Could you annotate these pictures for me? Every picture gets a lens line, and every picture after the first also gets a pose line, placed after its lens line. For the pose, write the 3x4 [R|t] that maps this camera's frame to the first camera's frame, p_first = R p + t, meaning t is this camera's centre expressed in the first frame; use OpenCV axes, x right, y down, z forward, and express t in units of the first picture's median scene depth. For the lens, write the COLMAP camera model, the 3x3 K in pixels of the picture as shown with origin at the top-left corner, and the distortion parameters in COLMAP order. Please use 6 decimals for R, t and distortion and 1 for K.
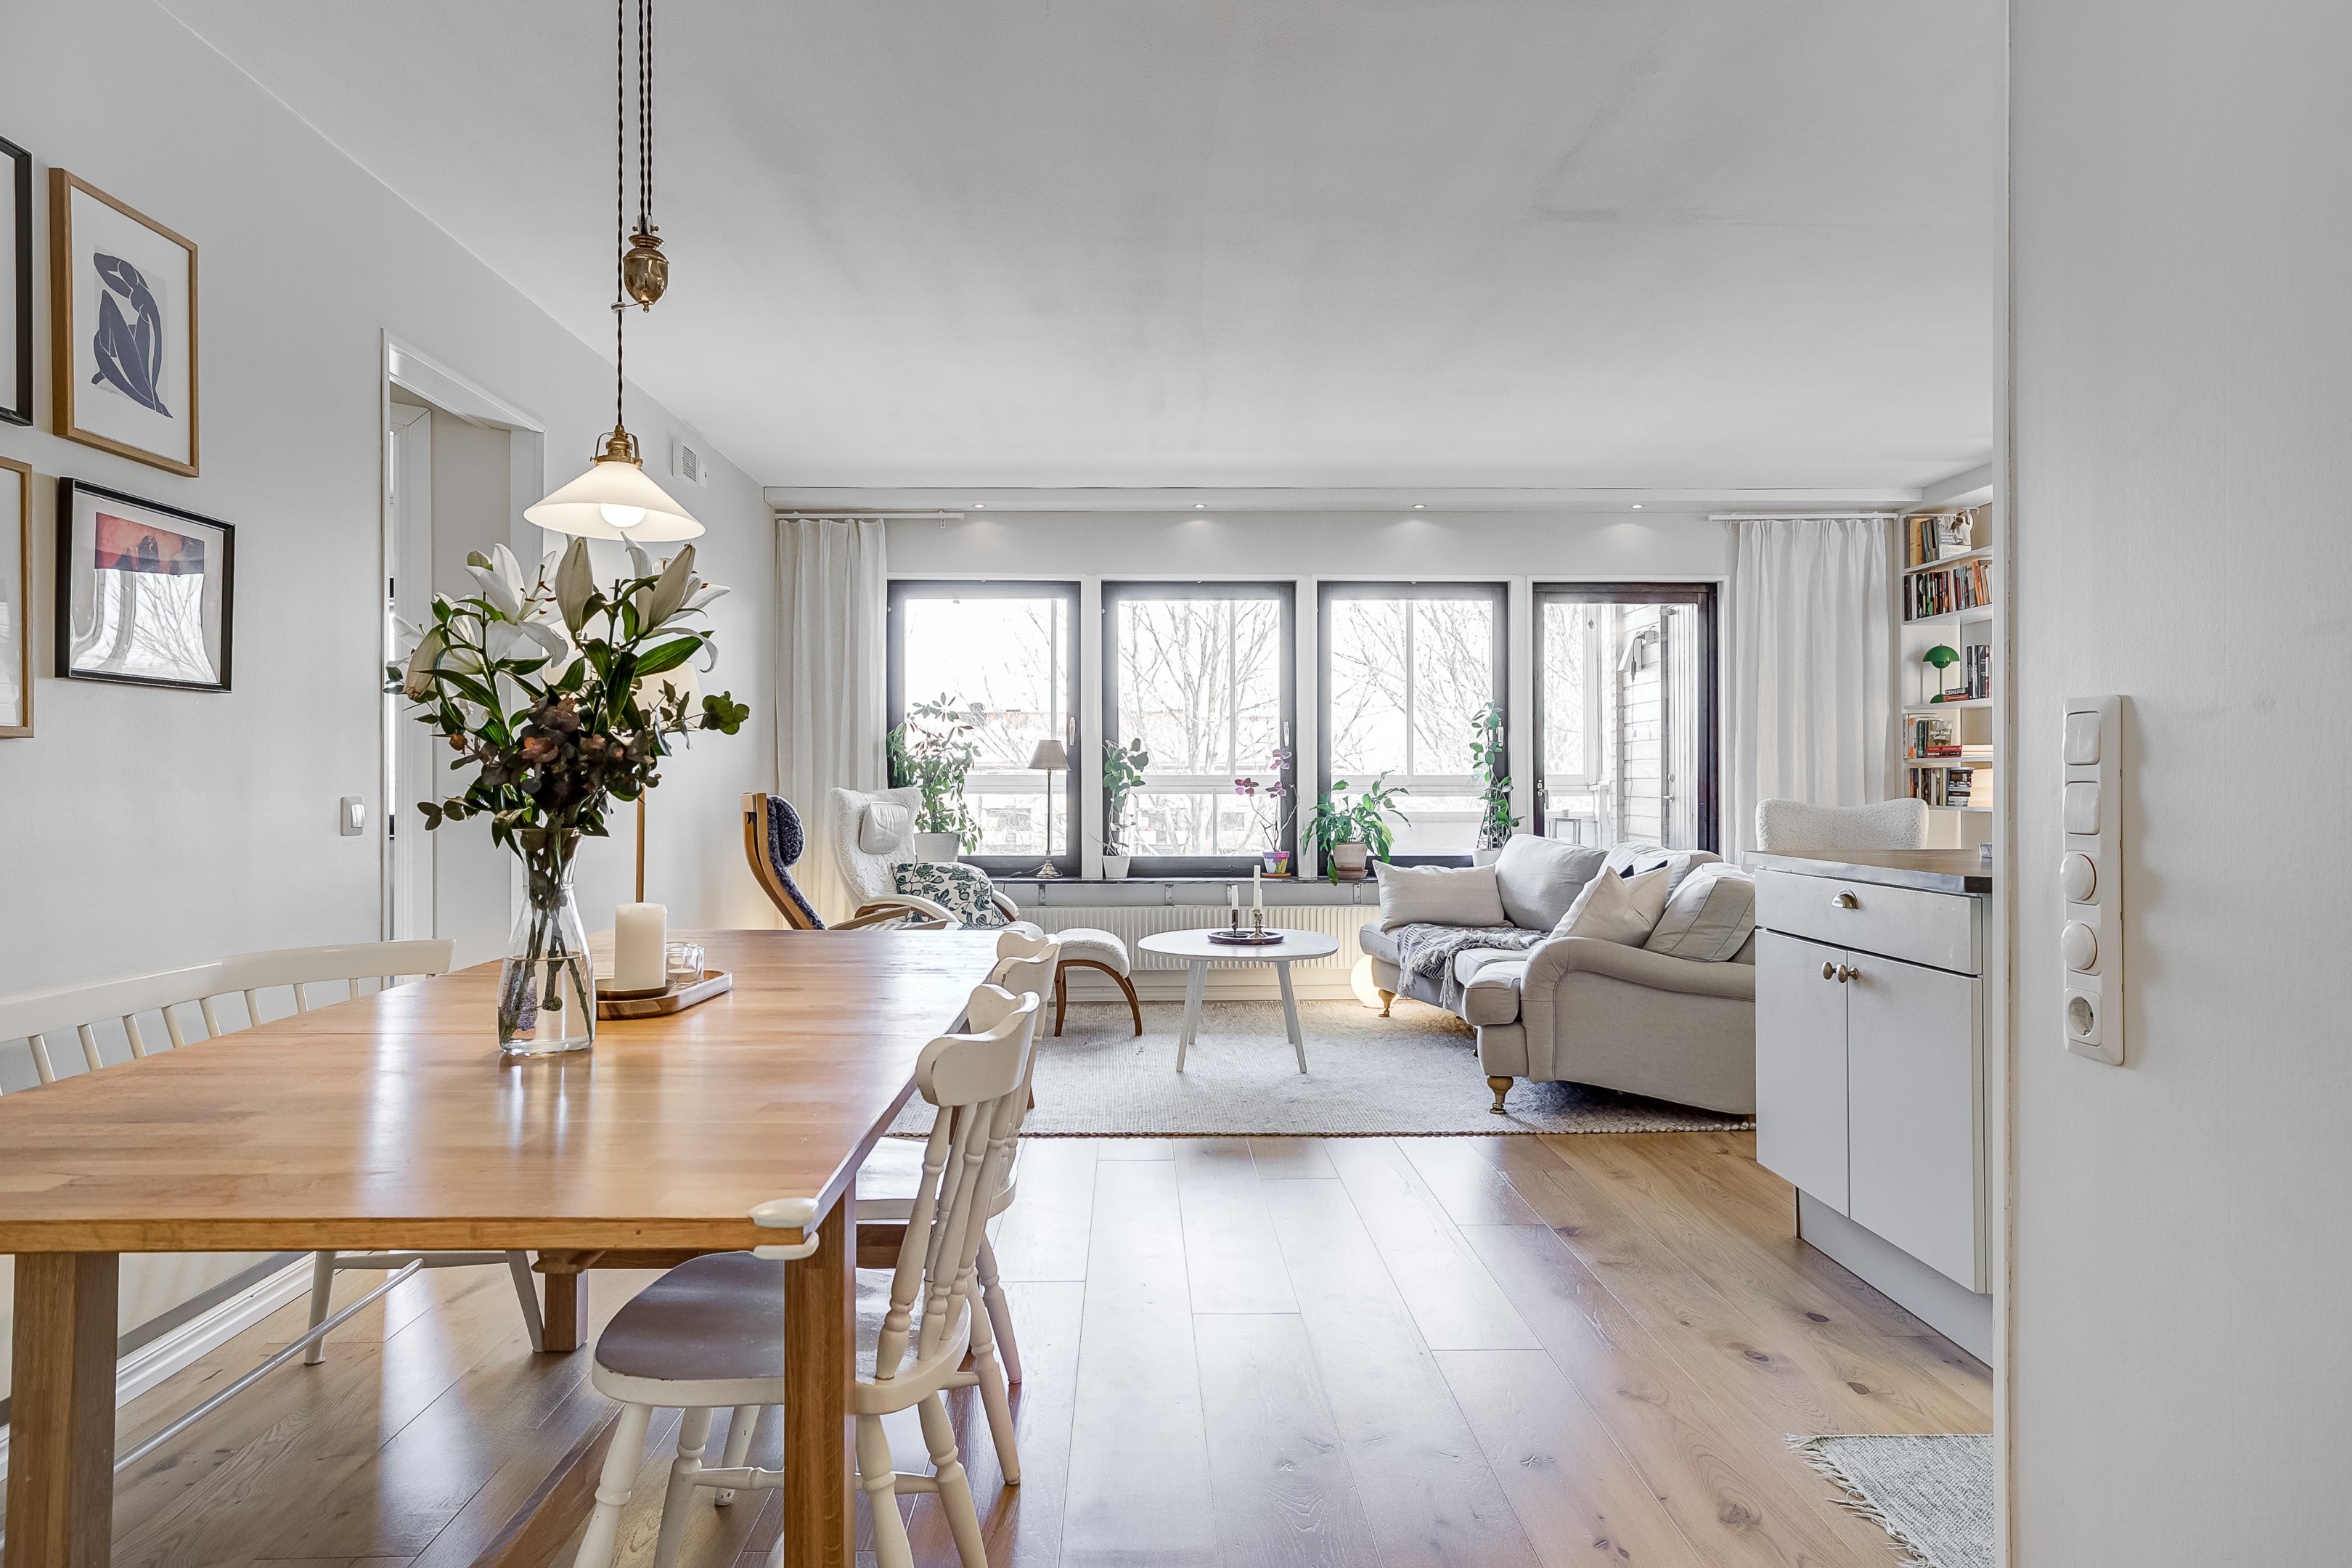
lens RADIAL K [[1408.1, 0, 1158.4], [0, 1408.1, 797.0], [0, 0, 1]] dist [-0.016727, 0.023763]
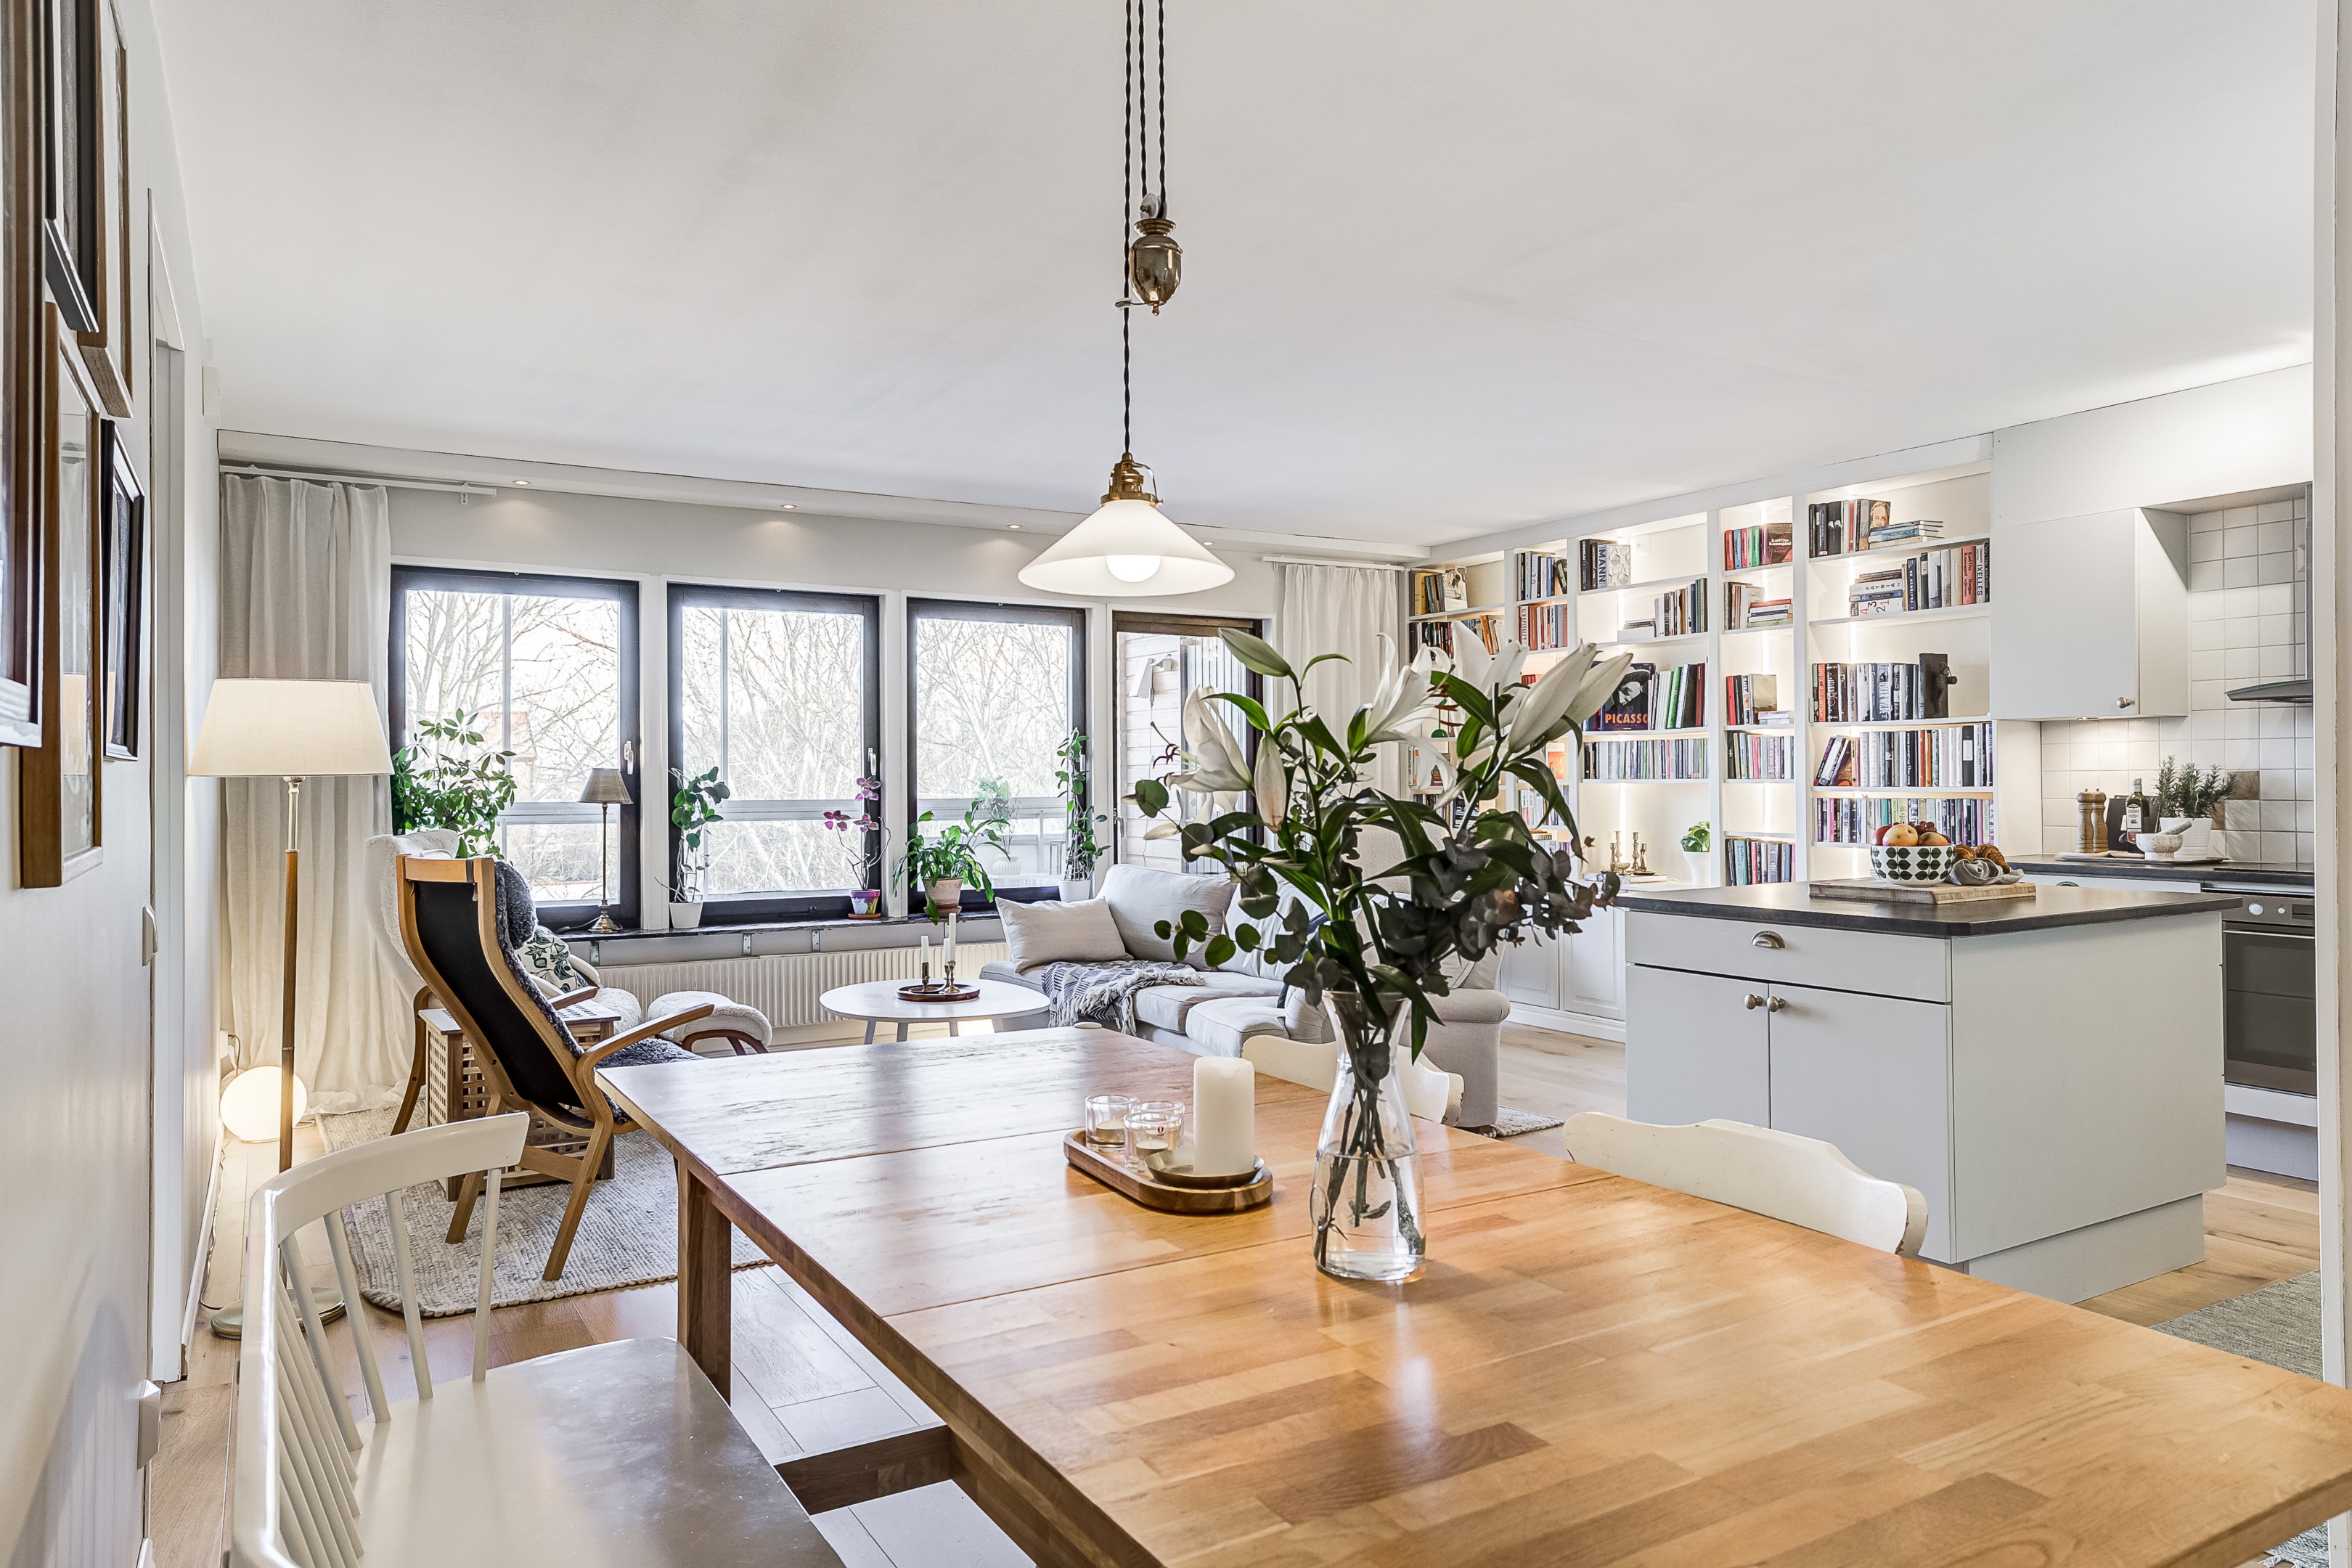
lens RADIAL K [[1470.1, 0, 1161.5], [0, 1470.1, 780.5], [0, 0, 1]] dist [-0.032128, 0.029929]
pose [[0.870275, -0.002274, 0.492561, -0.221910], [0.008950, 0.999897, -0.011196, -0.020339], [-0.492485, 0.014152, 0.870206, 0.079458]]
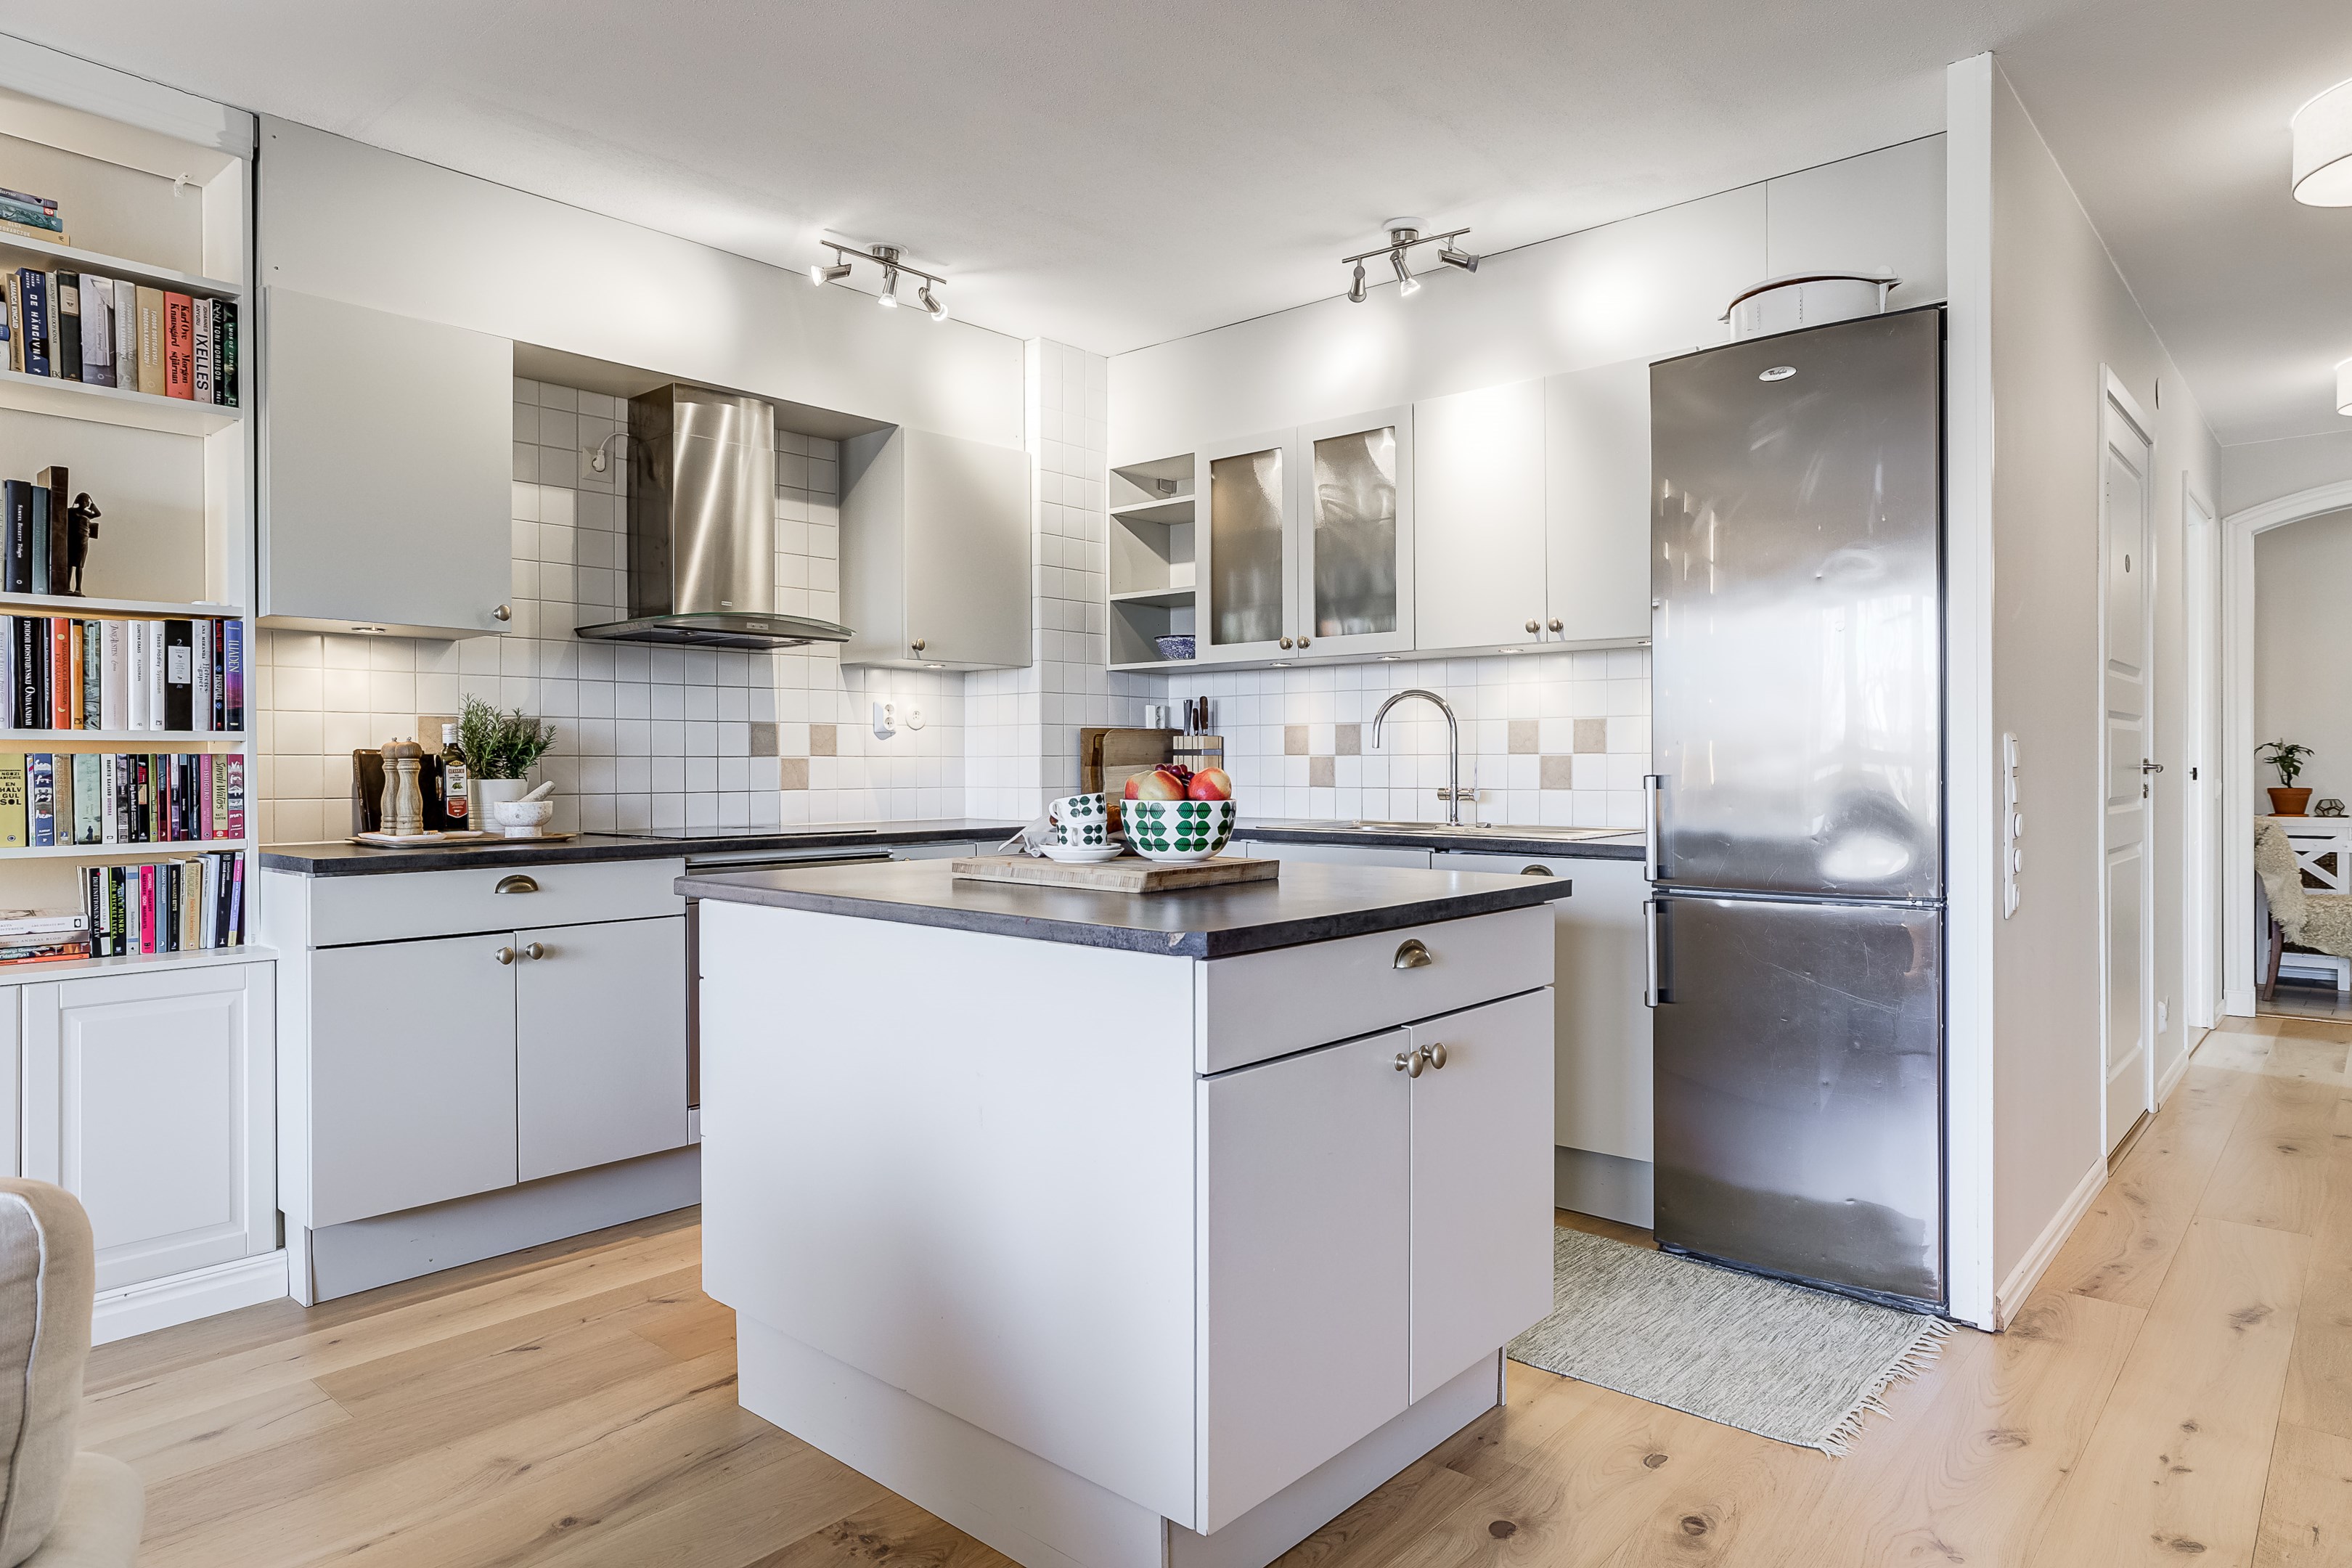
lens RADIAL K [[1408.1, 0, 1176.7], [0, 1408.1, 773.8], [0, 0, 1]] dist [-0.016727, 0.023763]
pose [[-0.741138, 0.000110, 0.671352, 0.043442], [0.011279, 0.999861, 0.012288, -0.011066], [-0.671258, 0.016679, -0.741037, 0.655792]]
